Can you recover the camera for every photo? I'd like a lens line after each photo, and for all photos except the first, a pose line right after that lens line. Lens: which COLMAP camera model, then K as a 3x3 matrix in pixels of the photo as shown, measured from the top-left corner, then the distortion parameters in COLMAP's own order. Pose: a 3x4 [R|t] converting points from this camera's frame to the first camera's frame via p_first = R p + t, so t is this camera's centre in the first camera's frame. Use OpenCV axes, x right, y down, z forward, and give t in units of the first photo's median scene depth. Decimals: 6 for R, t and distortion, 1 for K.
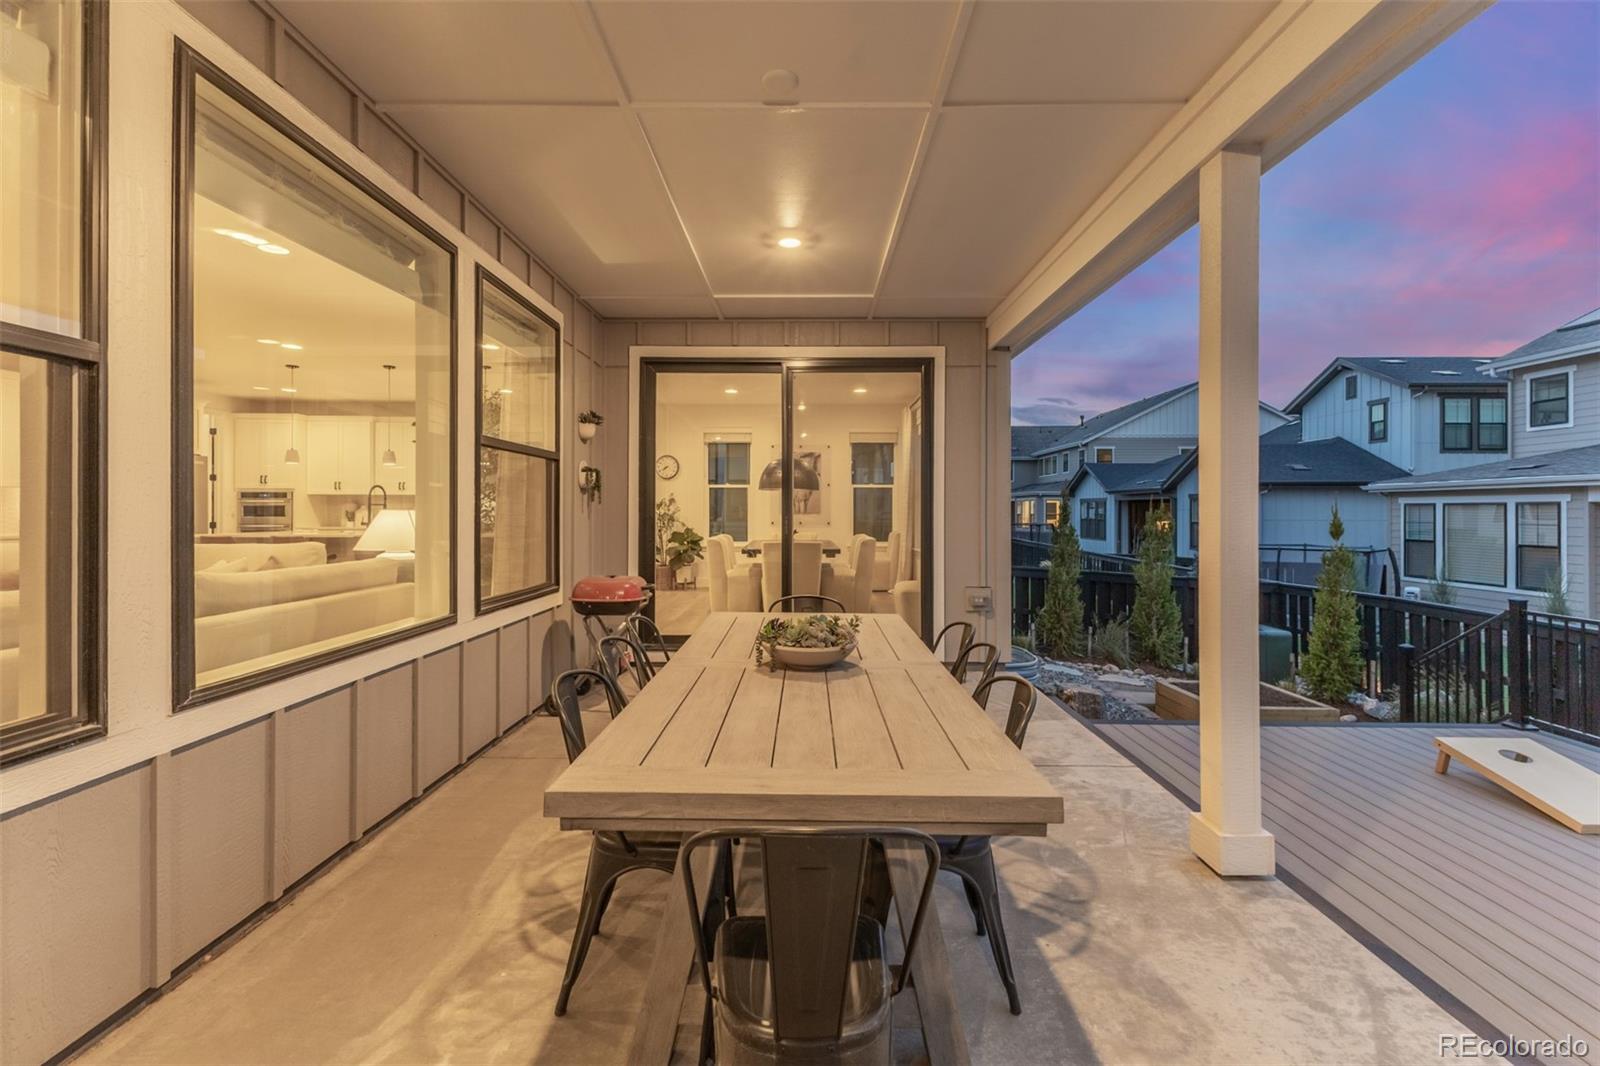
lens RADIAL K [[694.3, 0, 800.9], [0, 694.3, 513.4], [0, 0, 1]] dist [-0.001468, -0.000223]
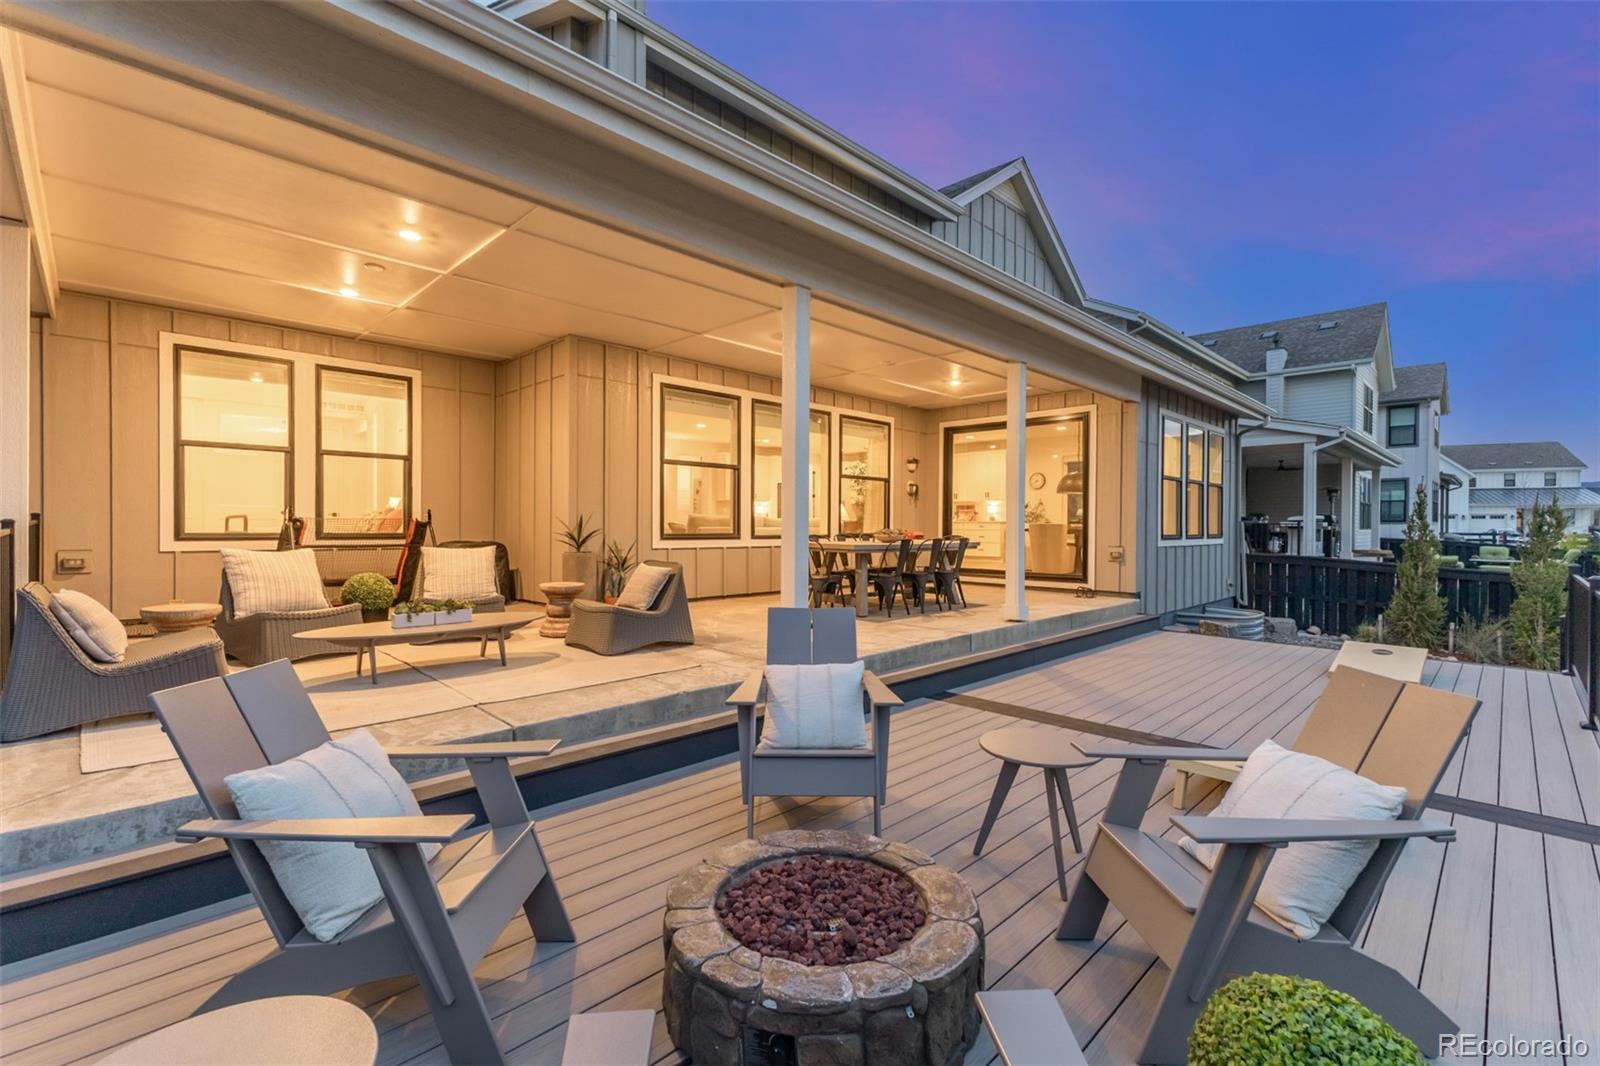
lens RADIAL K [[700.7, 0, 800.0], [0, 700.7, 533.0], [0, 0, 1]] dist [-0.001161, -0.000205]
pose [[0.710513, 0.007912, -0.703640, 0.975471], [-0.006510, 0.999968, 0.004670, 0.076887], [0.703654, 0.001262, 0.710542, -0.785793]]
